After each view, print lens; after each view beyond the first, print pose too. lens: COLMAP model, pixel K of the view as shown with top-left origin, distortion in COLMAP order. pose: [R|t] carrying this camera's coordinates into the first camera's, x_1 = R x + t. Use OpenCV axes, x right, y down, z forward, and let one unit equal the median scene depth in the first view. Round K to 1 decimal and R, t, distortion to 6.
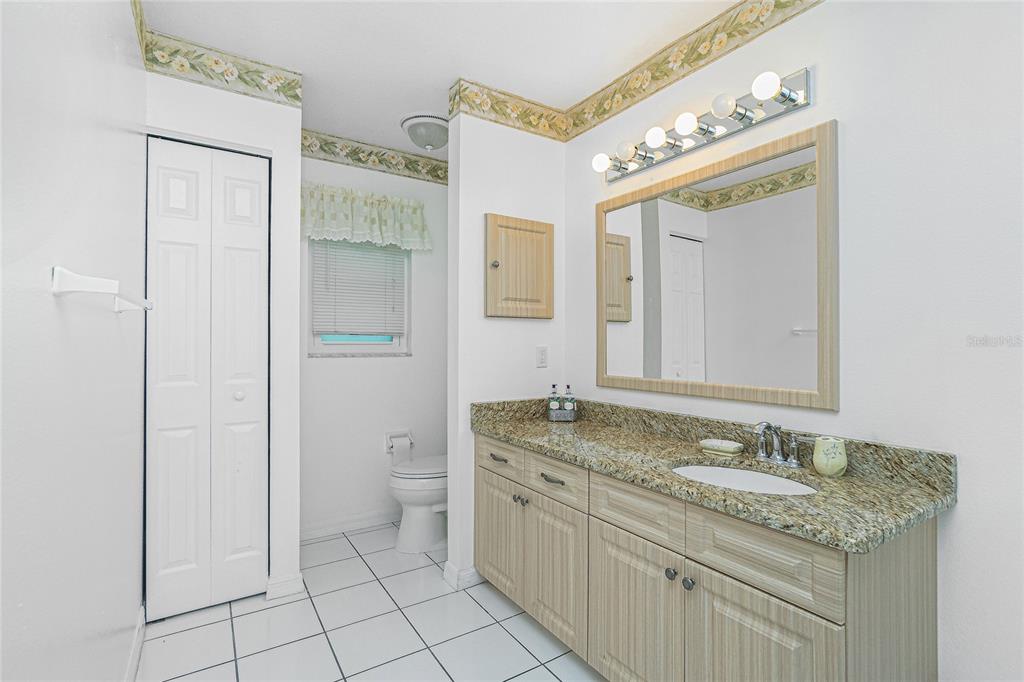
lens RADIAL K [[476.1, 0, 511.7], [0, 476.1, 341.3], [0, 0, 1]] dist [-0.002916, -0.000173]
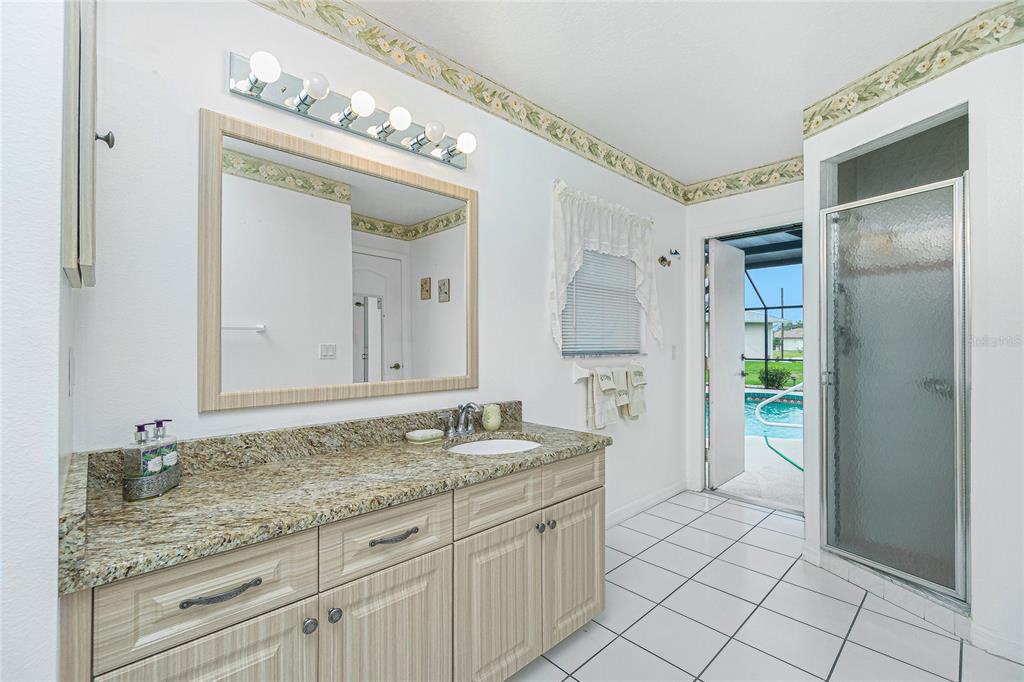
lens RADIAL K [[444.5, 0, 512.2], [0, 444.5, 340.9], [0, 0, 1]] dist [-0.009025, 0.000621]
pose [[-0.178901, 0.005080, 0.983854, -0.587542], [-0.002865, 0.999980, -0.005684, 0.007370], [-0.983863, -0.003835, -0.178883, 0.957804]]
